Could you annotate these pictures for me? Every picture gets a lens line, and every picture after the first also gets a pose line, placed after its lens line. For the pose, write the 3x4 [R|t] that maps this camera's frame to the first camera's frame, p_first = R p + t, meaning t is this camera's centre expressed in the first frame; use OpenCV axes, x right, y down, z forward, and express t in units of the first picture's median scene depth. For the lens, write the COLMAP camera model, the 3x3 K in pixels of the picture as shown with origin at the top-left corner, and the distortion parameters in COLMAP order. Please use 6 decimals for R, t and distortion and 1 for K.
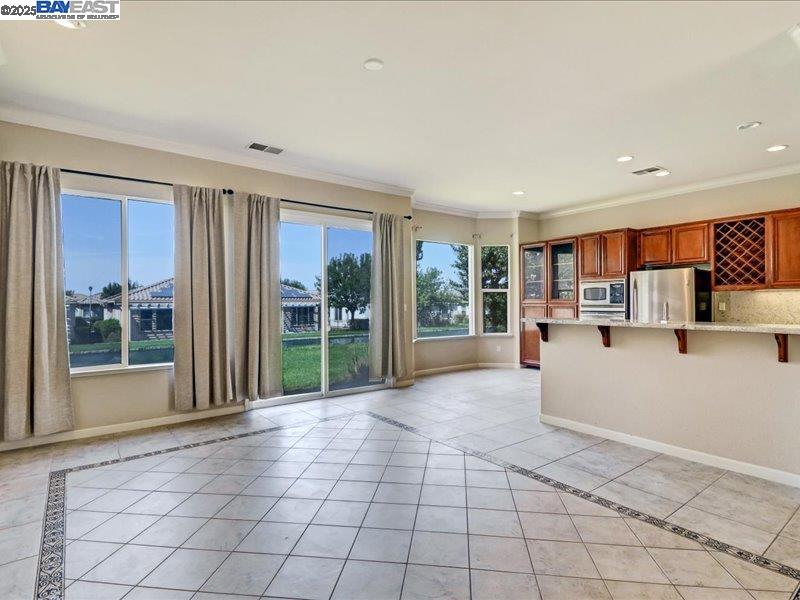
lens RADIAL K [[434.4, 0, 401.1], [0, 434.4, 299.9], [0, 0, 1]] dist [0.022280, -0.012378]
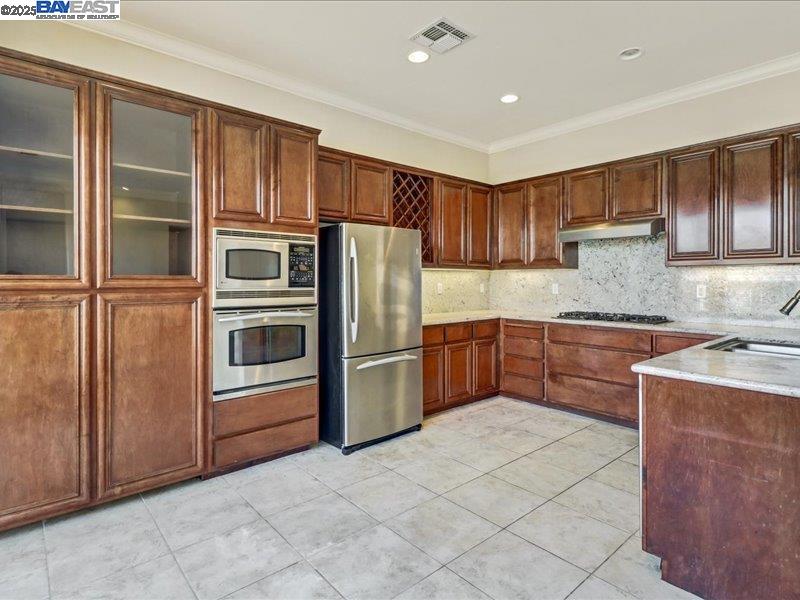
lens RADIAL K [[434.4, 0, 419.6], [0, 434.4, 282.3], [0, 0, 1]] dist [0.022280, -0.012378]
pose [[-0.065756, 0.005136, 0.997823, 0.031353], [0.002271, 0.999985, -0.004998, 0.005310], [-0.997833, 0.001938, -0.065766, 0.898388]]
